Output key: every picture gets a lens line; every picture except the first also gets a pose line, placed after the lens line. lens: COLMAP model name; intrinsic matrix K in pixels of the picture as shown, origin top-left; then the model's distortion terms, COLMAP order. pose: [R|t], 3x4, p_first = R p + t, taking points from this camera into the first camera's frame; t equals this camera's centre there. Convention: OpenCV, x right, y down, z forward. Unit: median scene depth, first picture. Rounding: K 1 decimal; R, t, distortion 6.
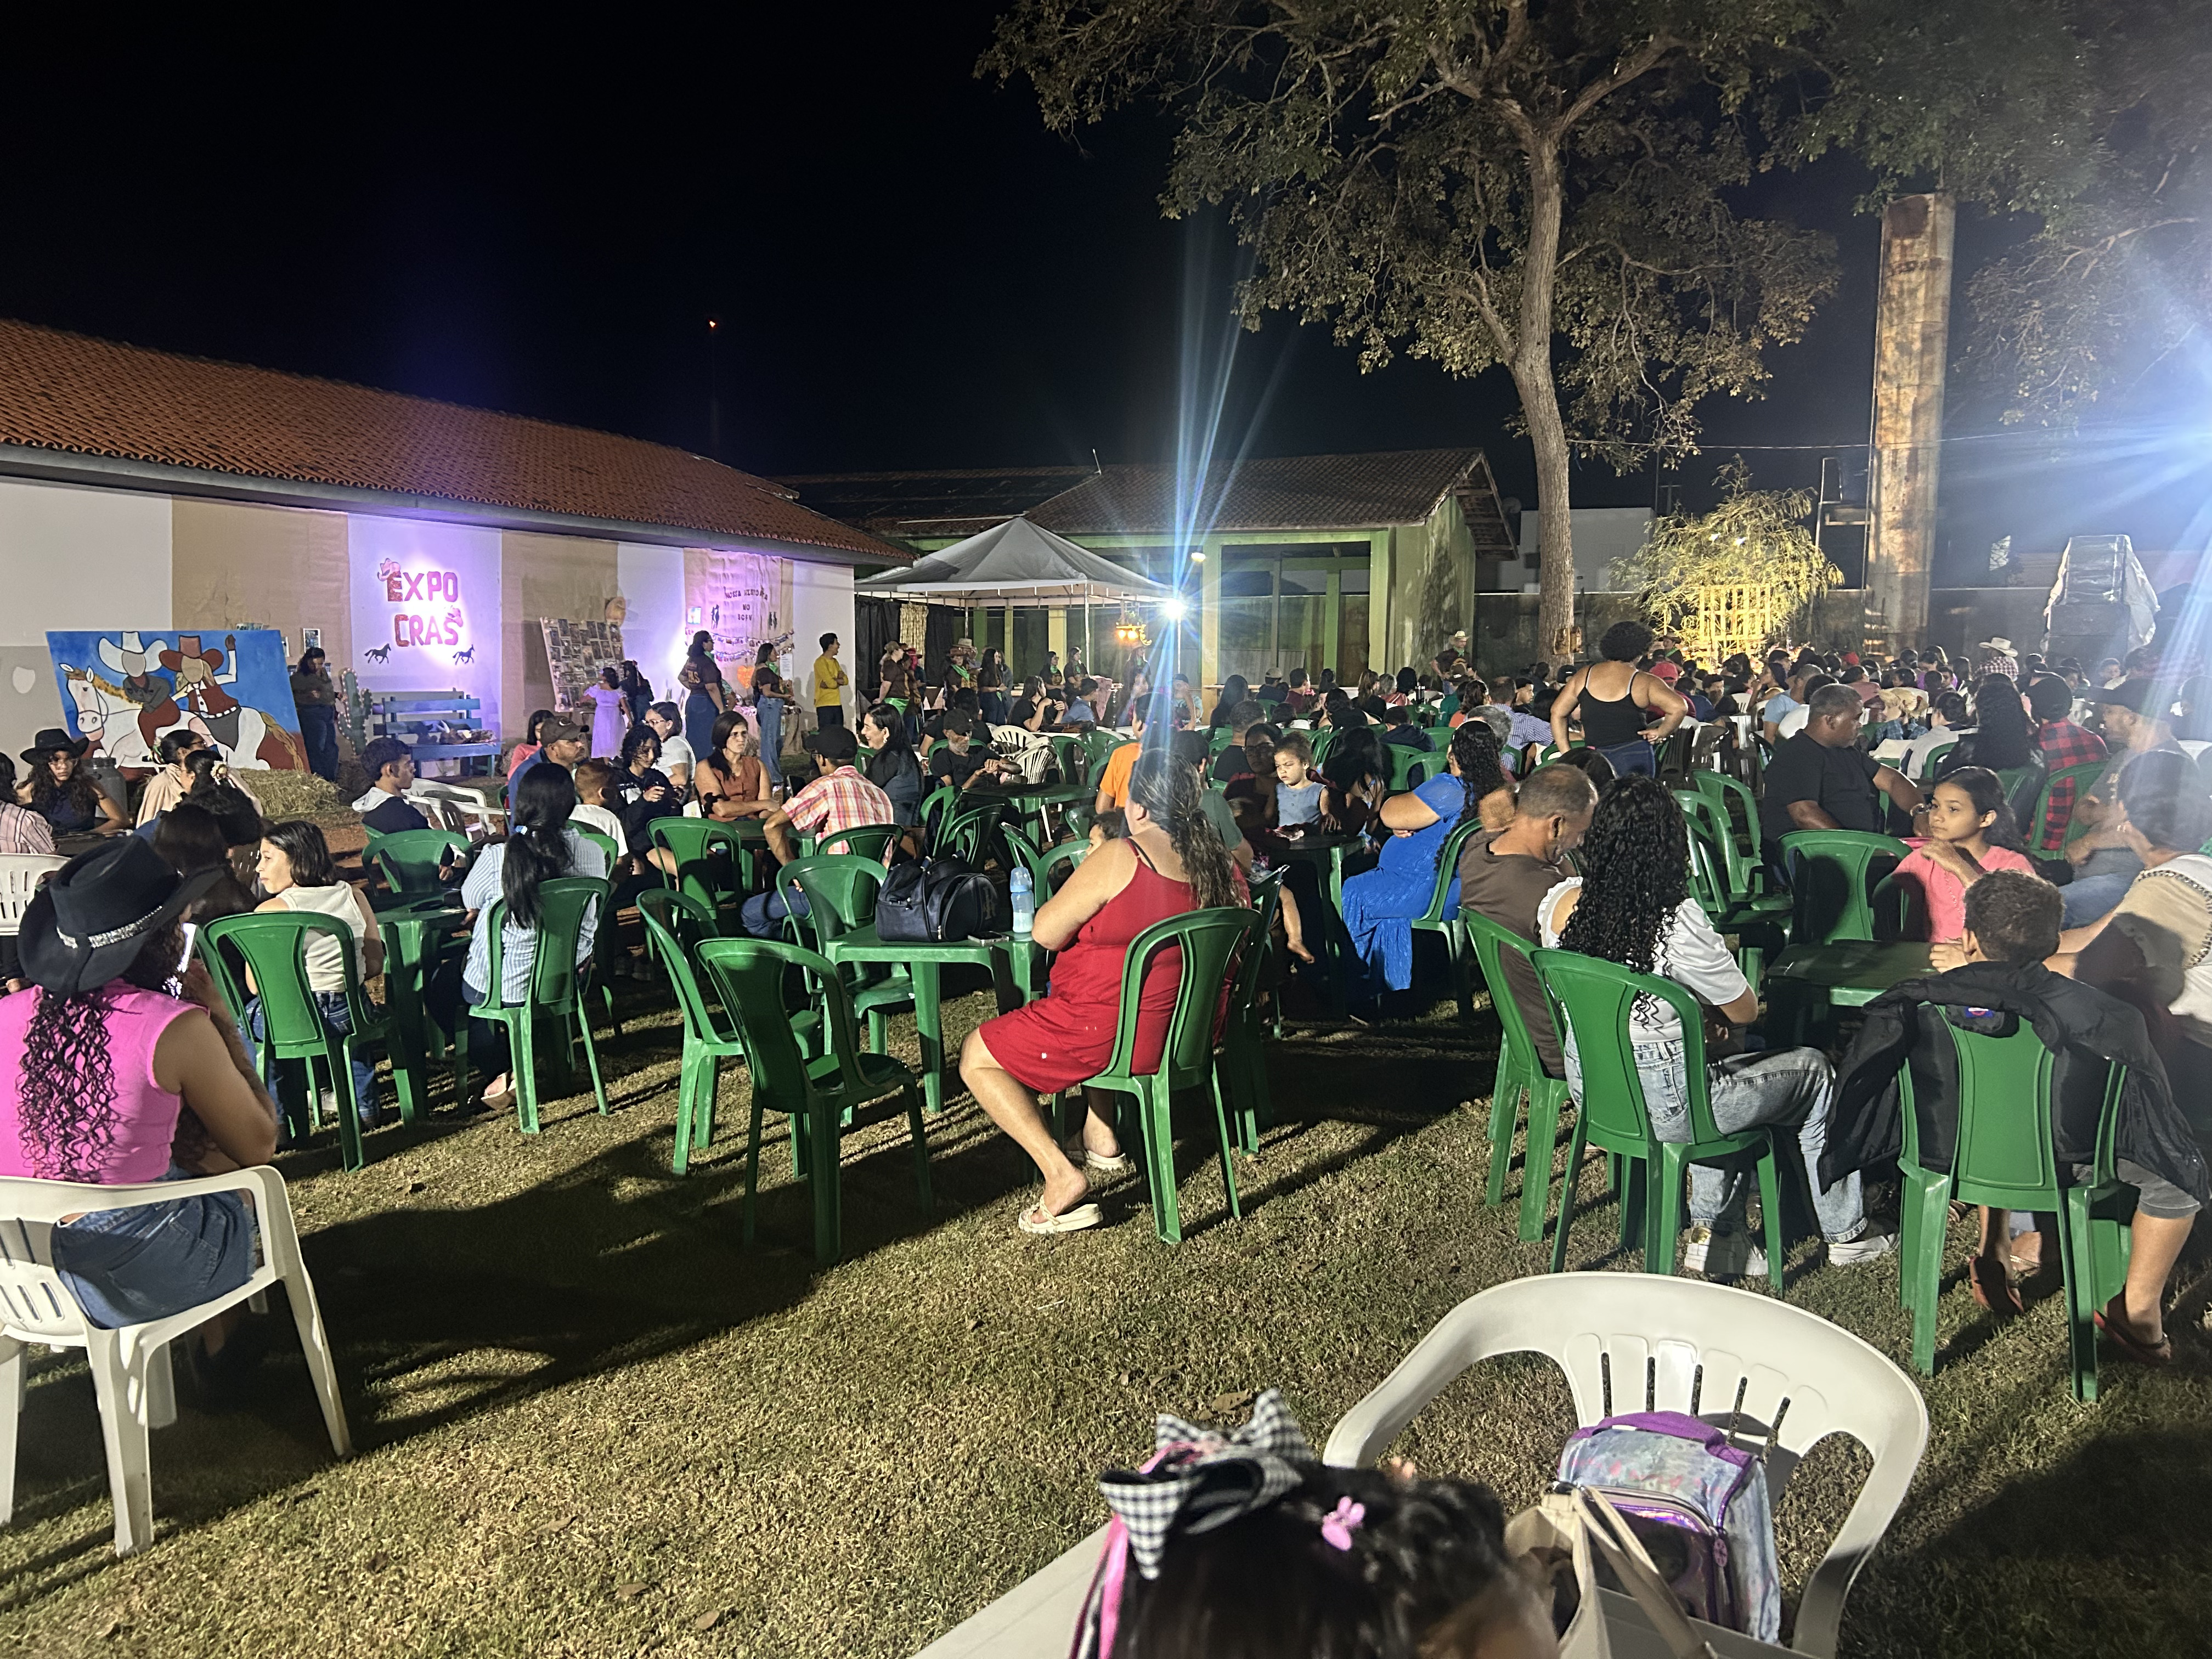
lens RADIAL K [[1666.7, 0, 1107.2], [0, 1666.7, 830.7], [0, 0, 1]] dist [0.049003, -0.048508]
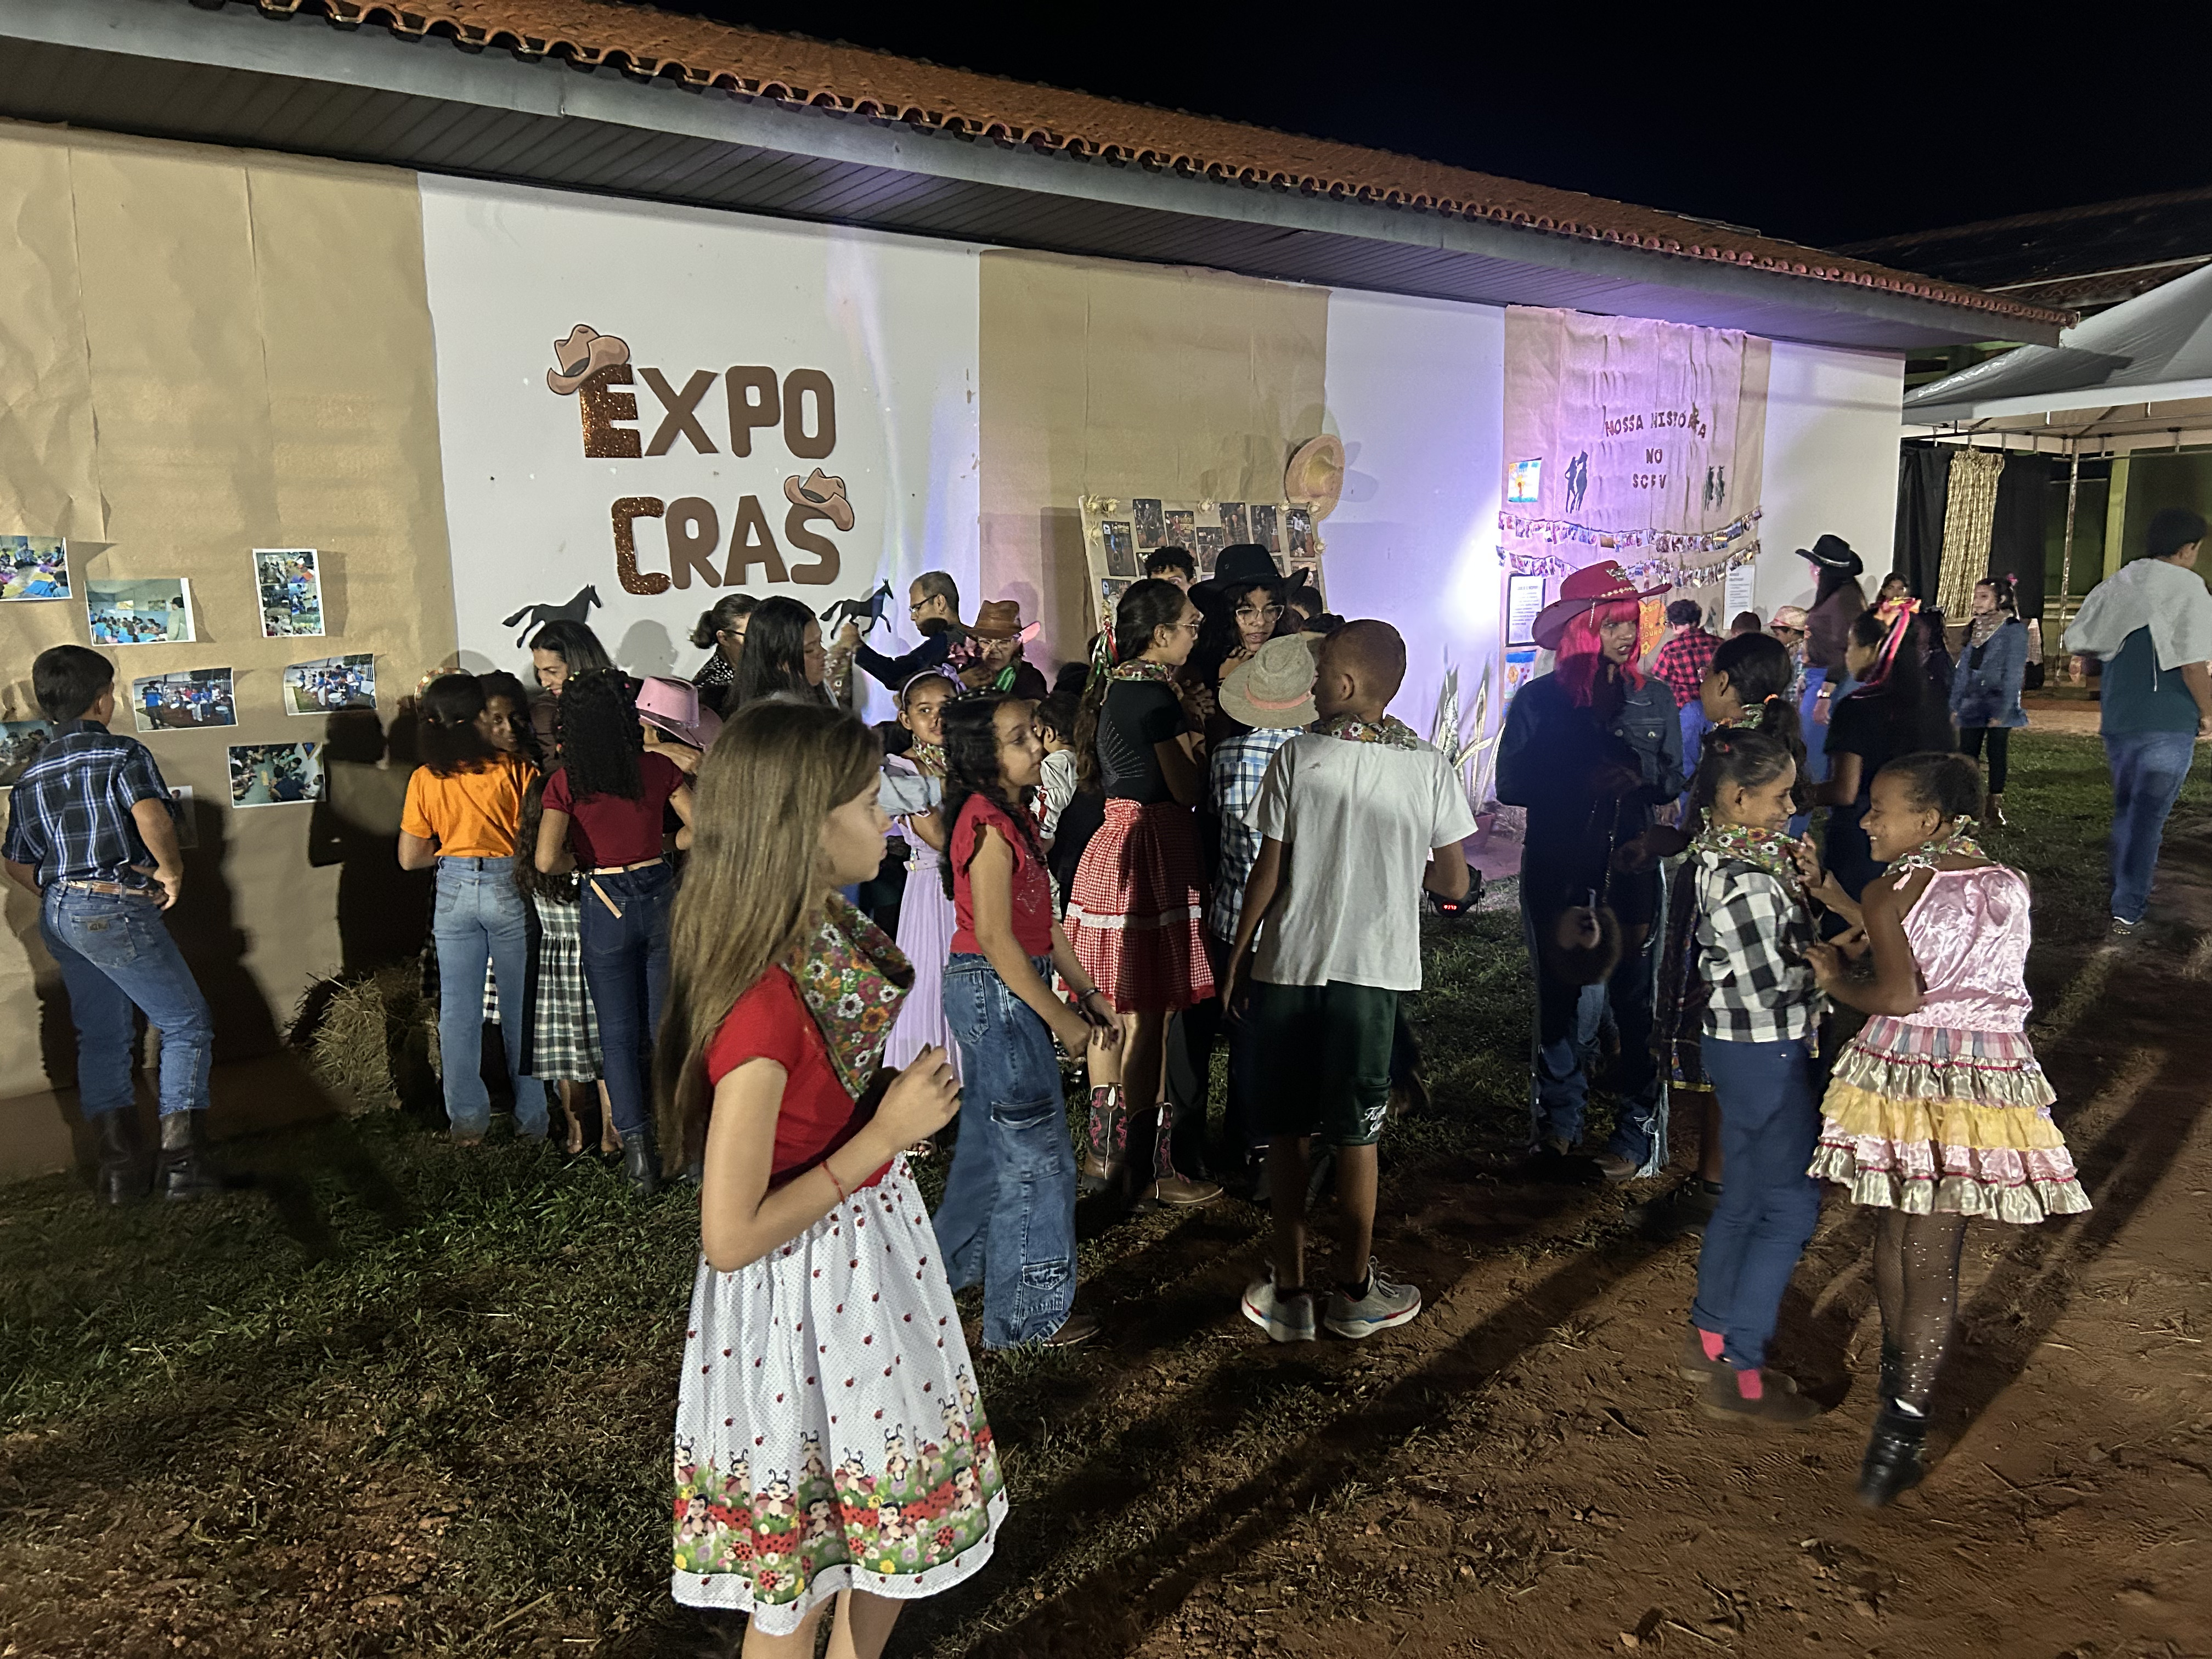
lens RADIAL K [[1666.7, 0, 1106.6], [0, 1666.7, 831.0], [0, 0, 1]] dist [0.049003, -0.048508]
pose [[0.879328, 0.052359, -0.473330, -0.154311], [-0.023517, 0.997499, 0.066654, -0.076020], [0.475636, -0.047480, 0.878360, 0.654635]]
